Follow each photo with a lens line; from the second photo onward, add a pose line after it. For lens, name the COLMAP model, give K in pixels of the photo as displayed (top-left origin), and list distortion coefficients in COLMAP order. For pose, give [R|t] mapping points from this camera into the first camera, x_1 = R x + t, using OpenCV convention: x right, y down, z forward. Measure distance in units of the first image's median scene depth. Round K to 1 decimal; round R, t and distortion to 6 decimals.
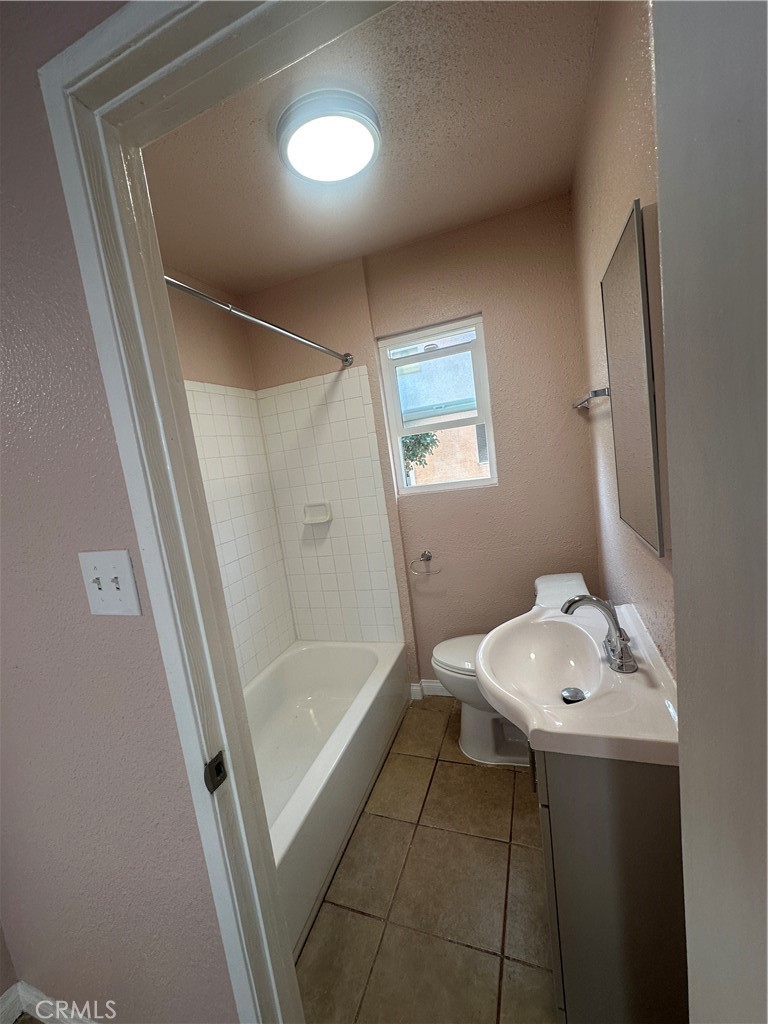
lens RADIAL K [[409.2, 0, 383.0], [0, 409.2, 511.1], [0, 0, 1]] dist [-0.005190, 0.000911]
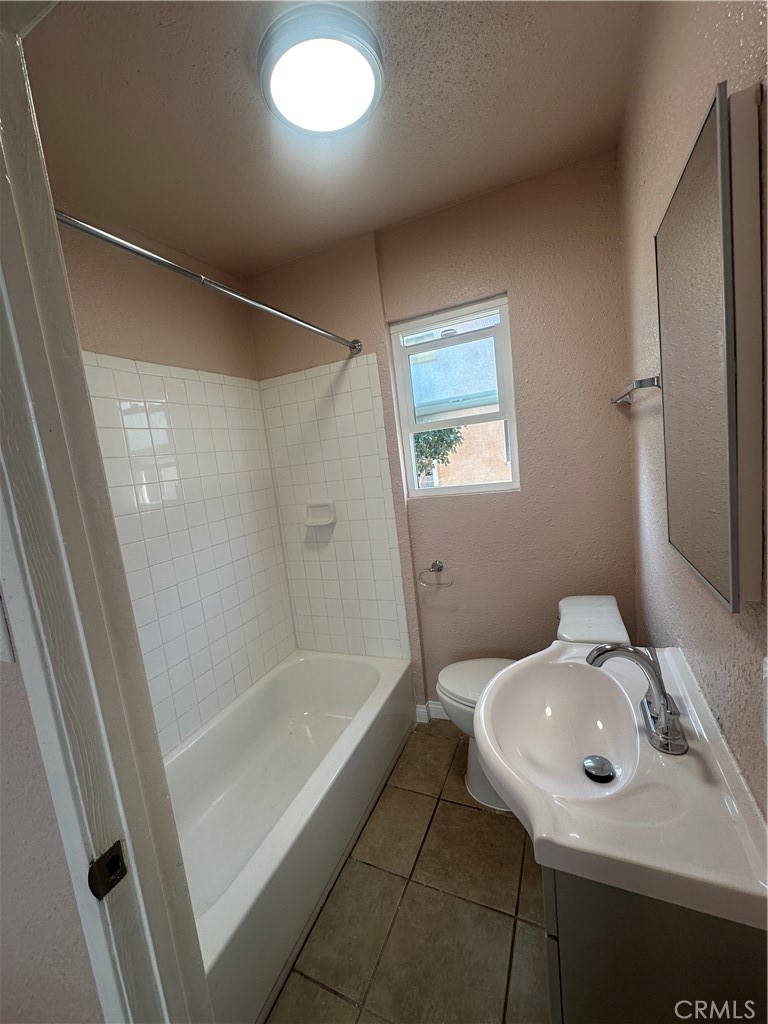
lens RADIAL K [[409.2, 0, 383.0], [0, 409.2, 510.5], [0, 0, 1]] dist [-0.005190, 0.000911]
pose [[0.997297, 0.030742, -0.066741, 0.060221], [-0.030156, 0.999497, 0.009780, -0.024826], [0.067008, -0.007741, 0.997722, 0.130372]]
